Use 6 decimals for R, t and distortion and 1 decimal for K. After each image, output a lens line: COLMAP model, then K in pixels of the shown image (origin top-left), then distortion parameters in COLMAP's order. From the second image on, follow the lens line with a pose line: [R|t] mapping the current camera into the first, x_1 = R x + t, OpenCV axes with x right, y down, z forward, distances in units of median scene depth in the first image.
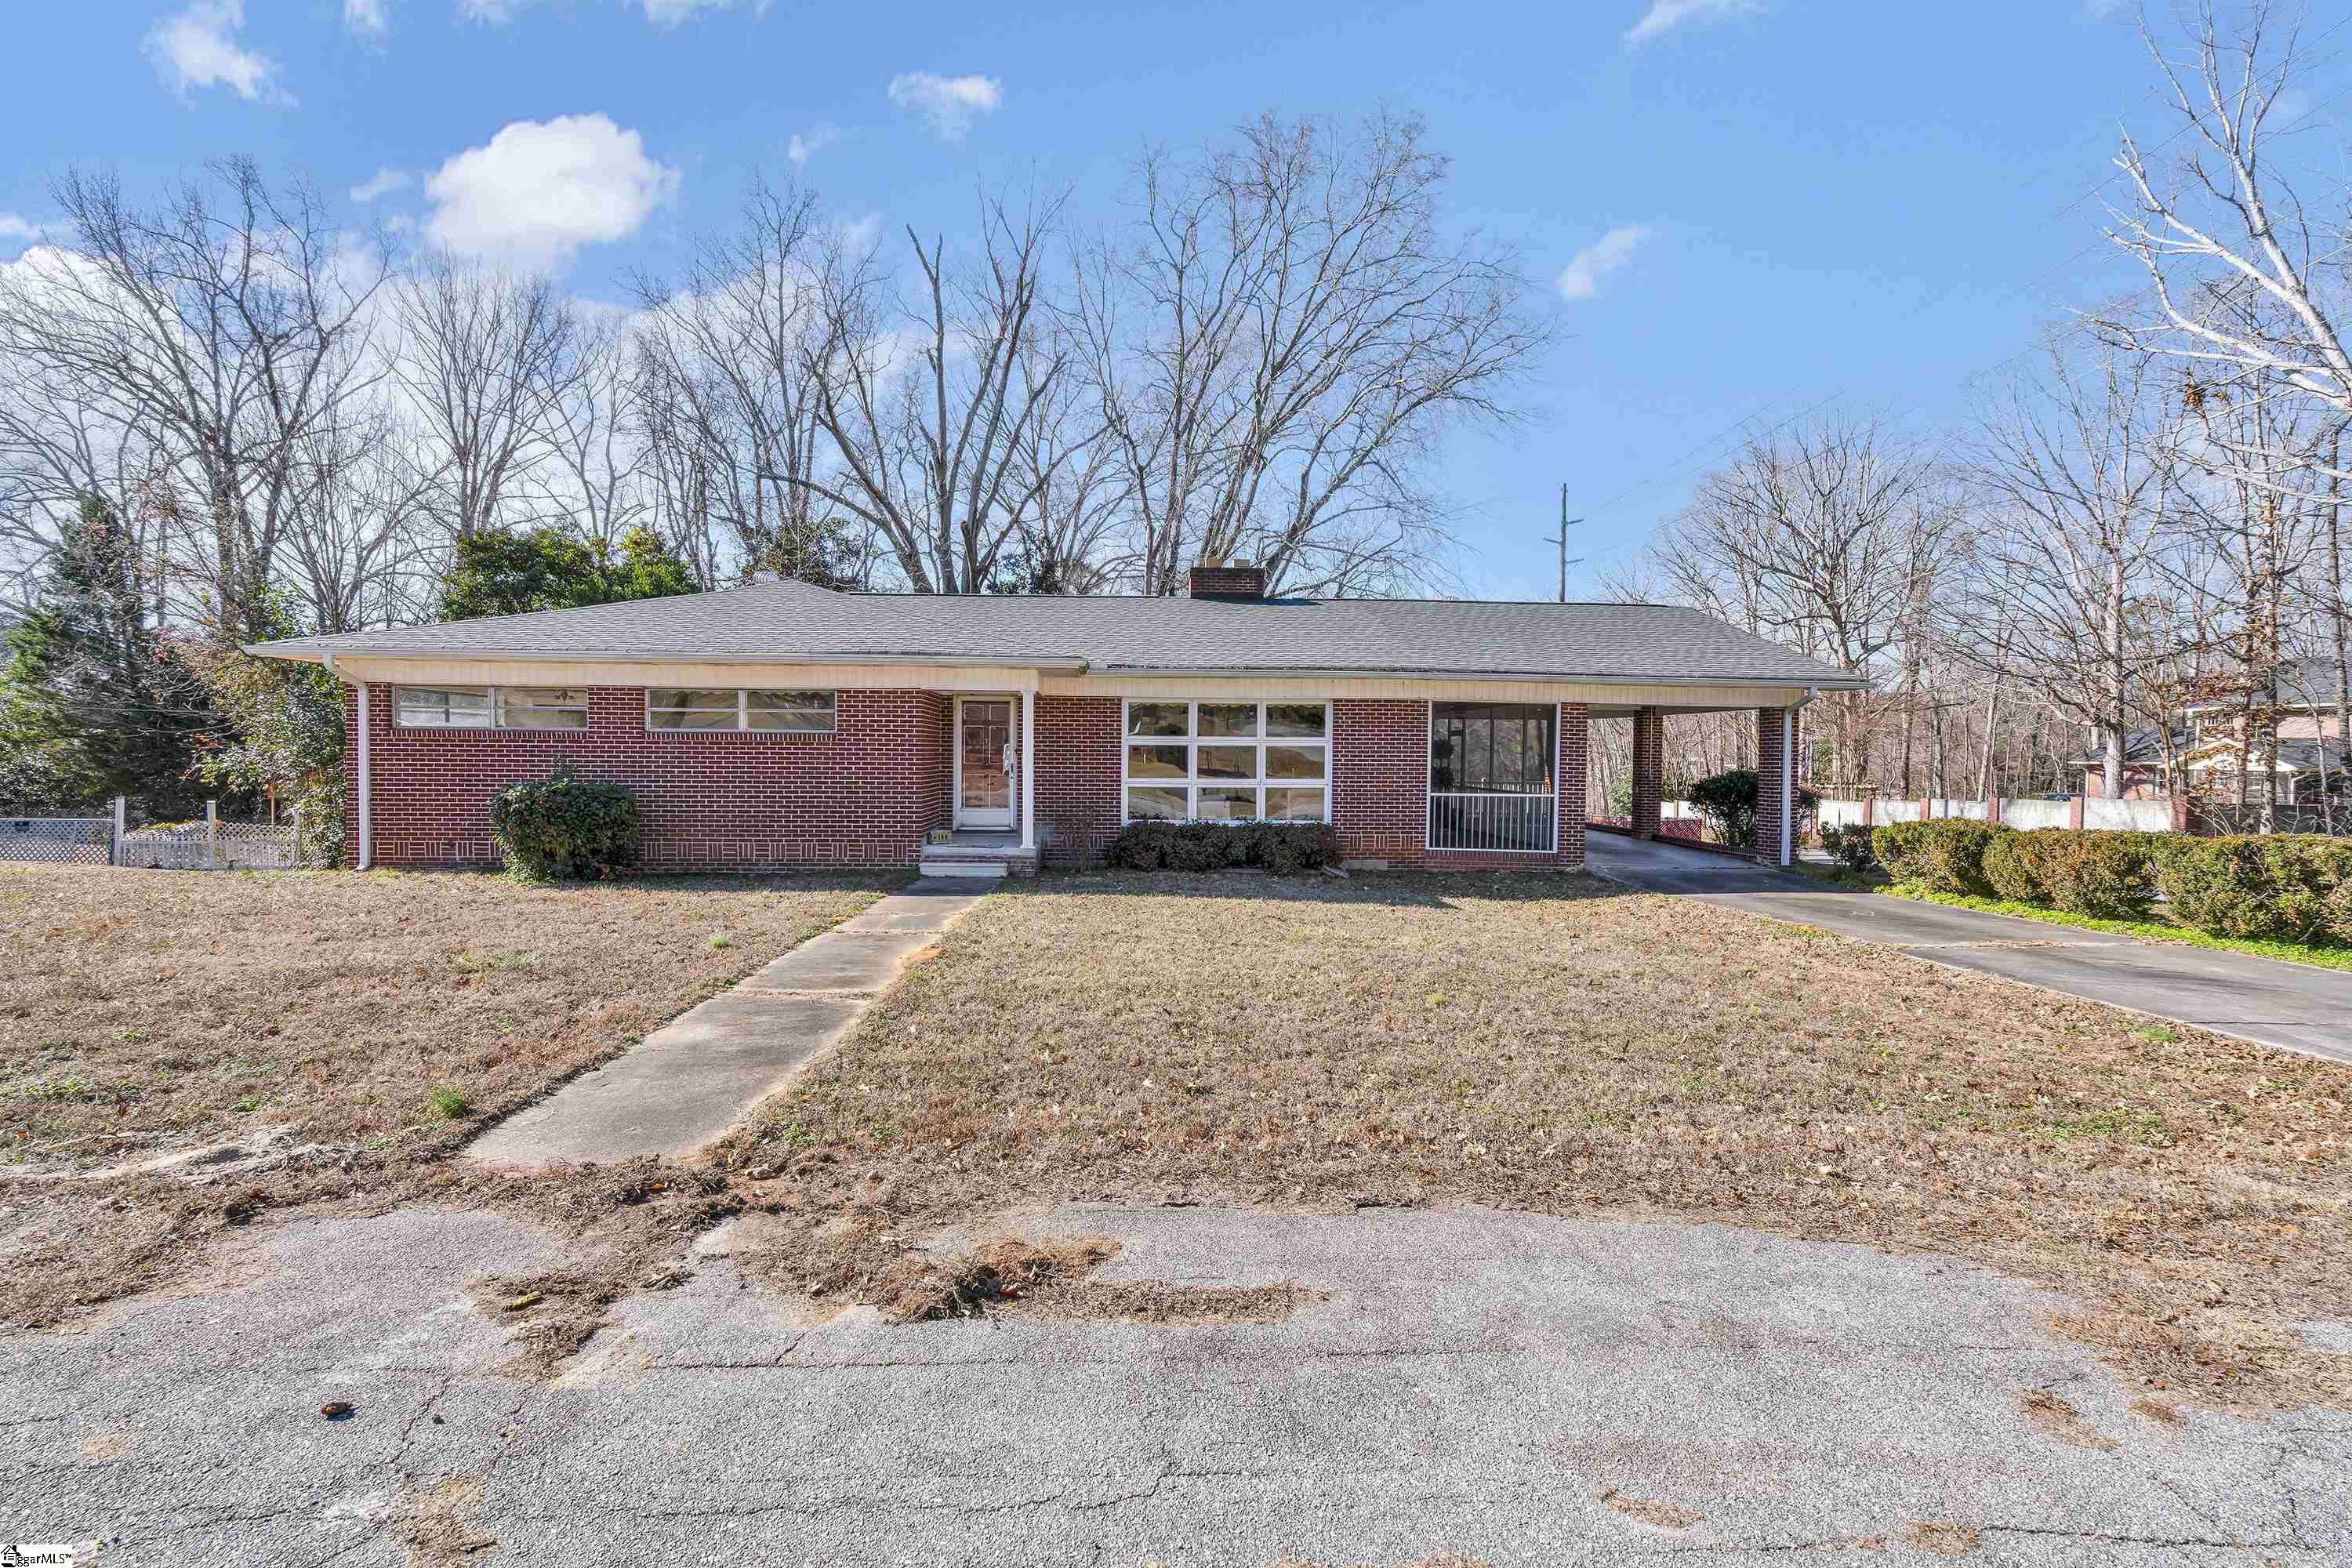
lens RADIAL K [[1068.2, 0, 1176.0], [0, 1068.2, 784.0], [0, 0, 1]] dist [0.000400, -0.000282]
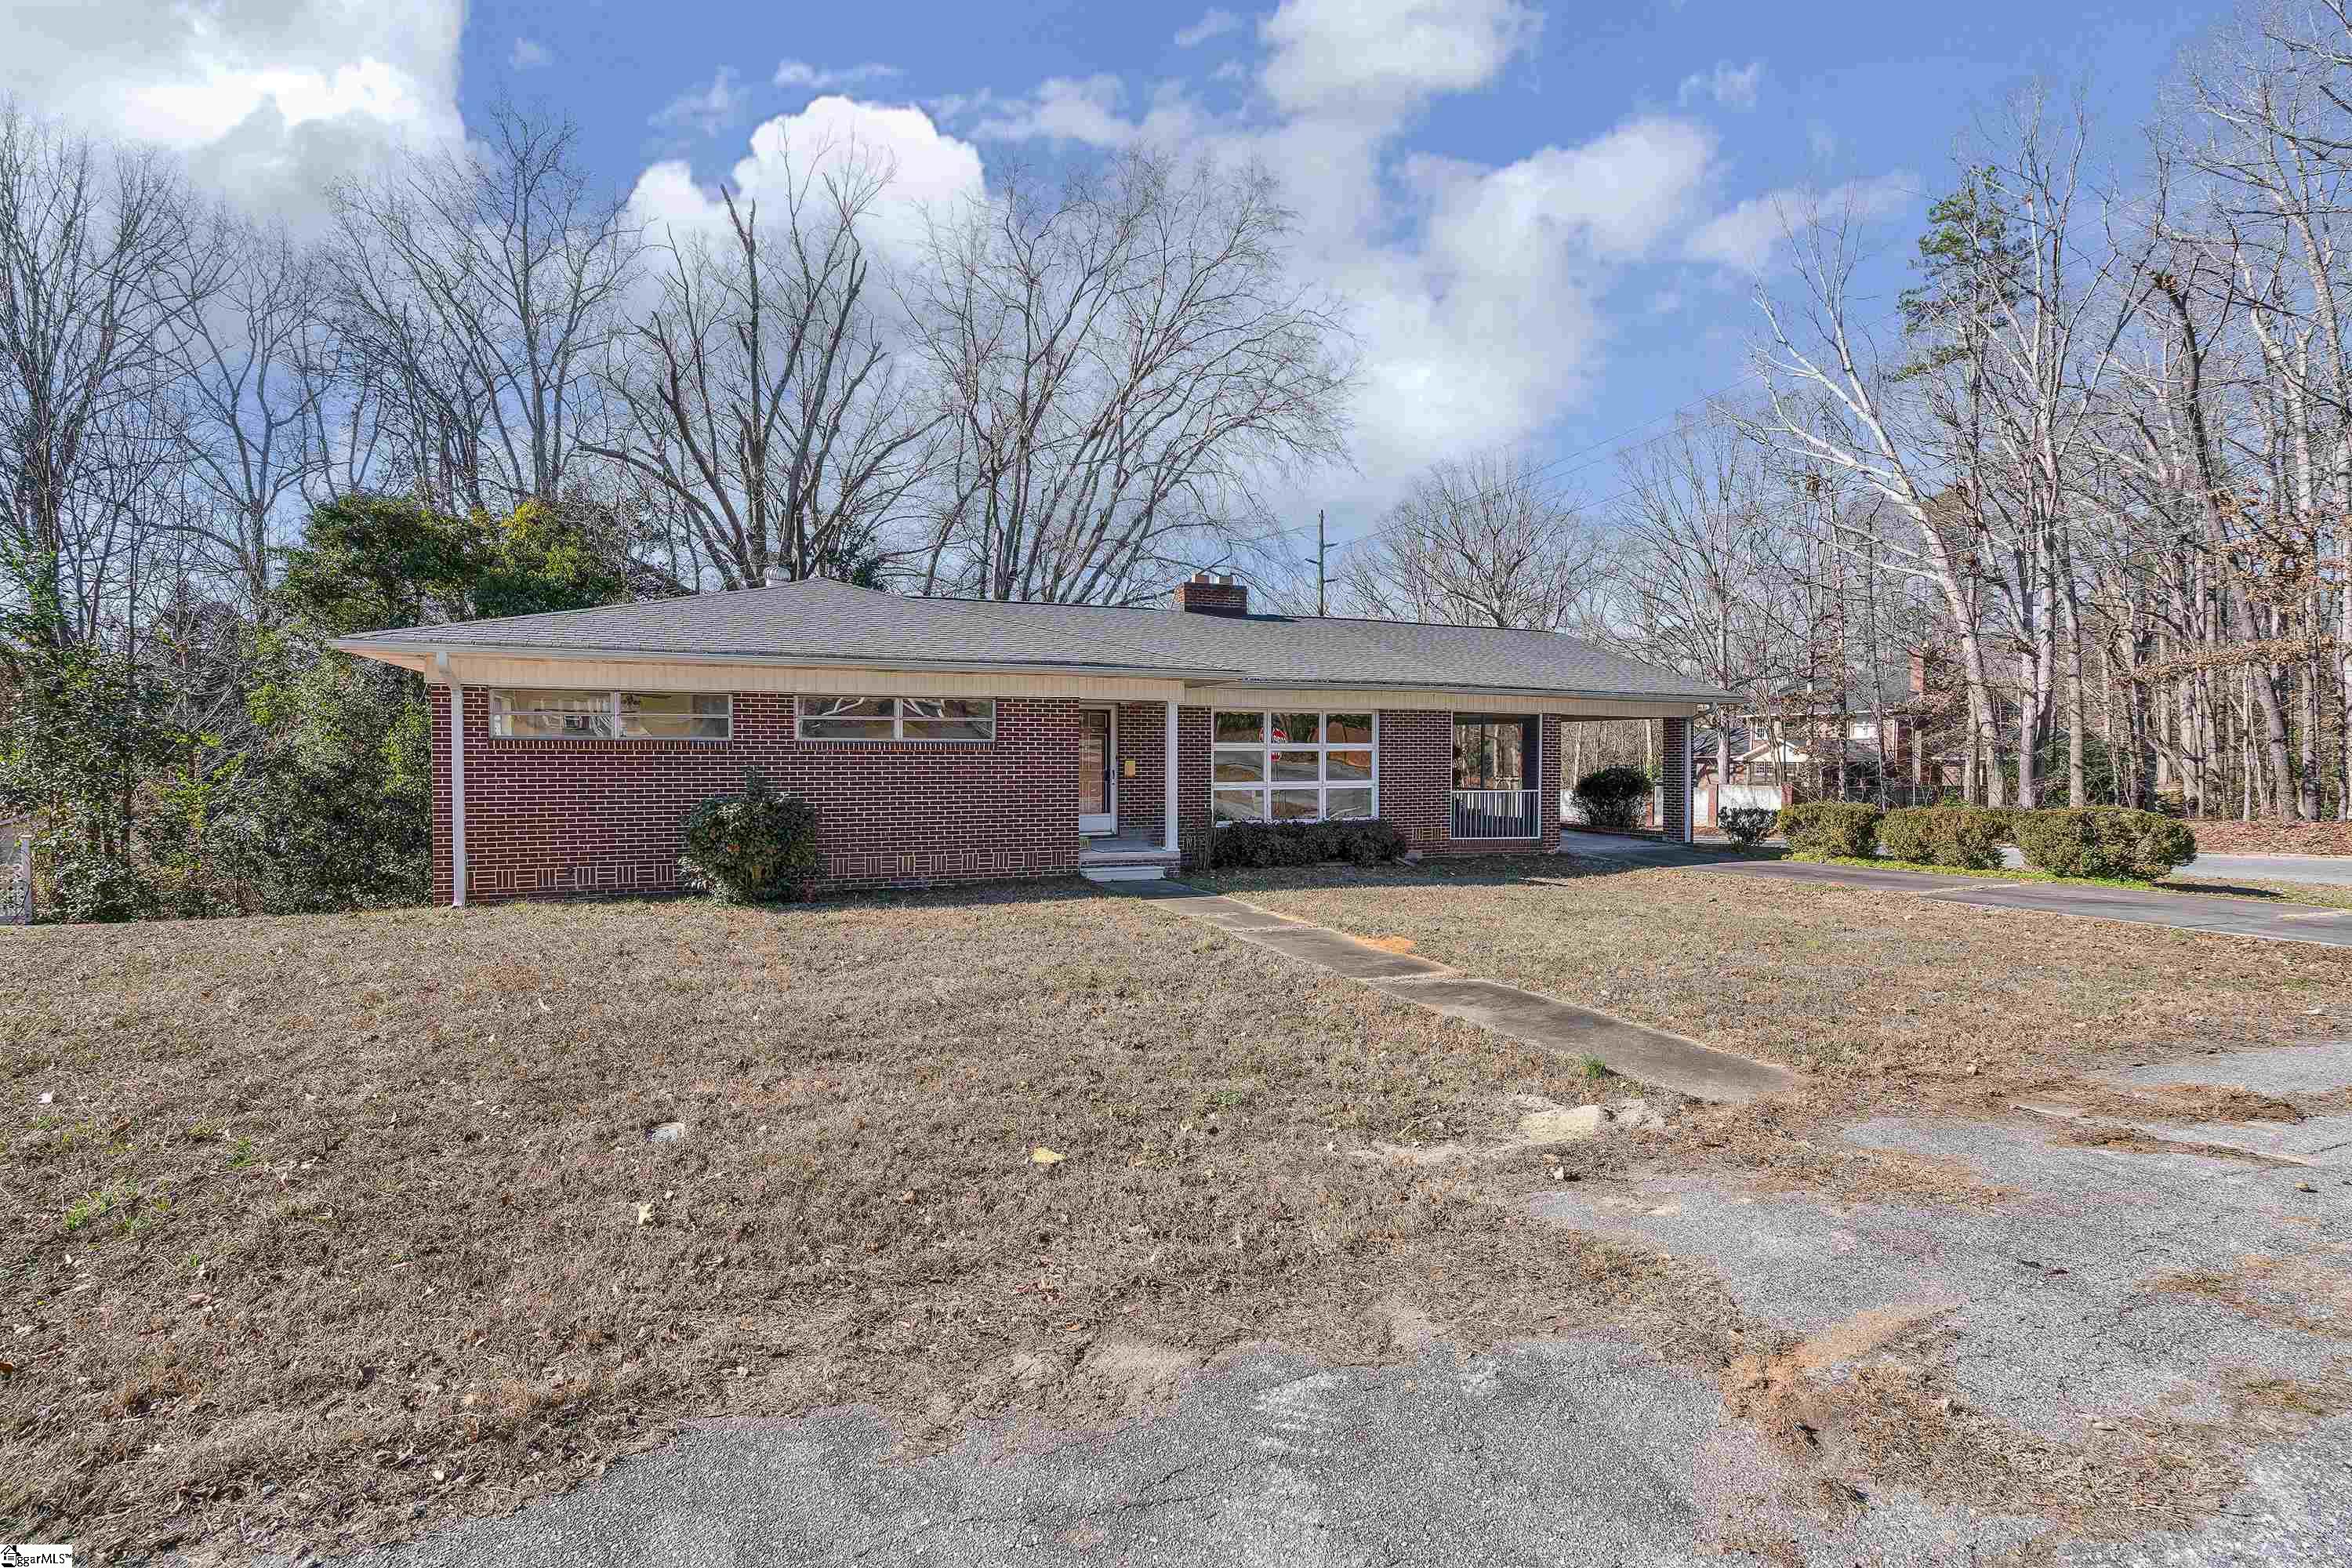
lens RADIAL K [[1068.2, 0, 1176.0], [0, 1068.2, 784.0], [0, 0, 1]] dist [0.000400, -0.000282]
pose [[0.941455, -0.017547, 0.336681, -0.437910], [0.017776, 0.999839, 0.002400, -0.007060], [-0.336669, 0.003725, 0.941616, 0.011194]]
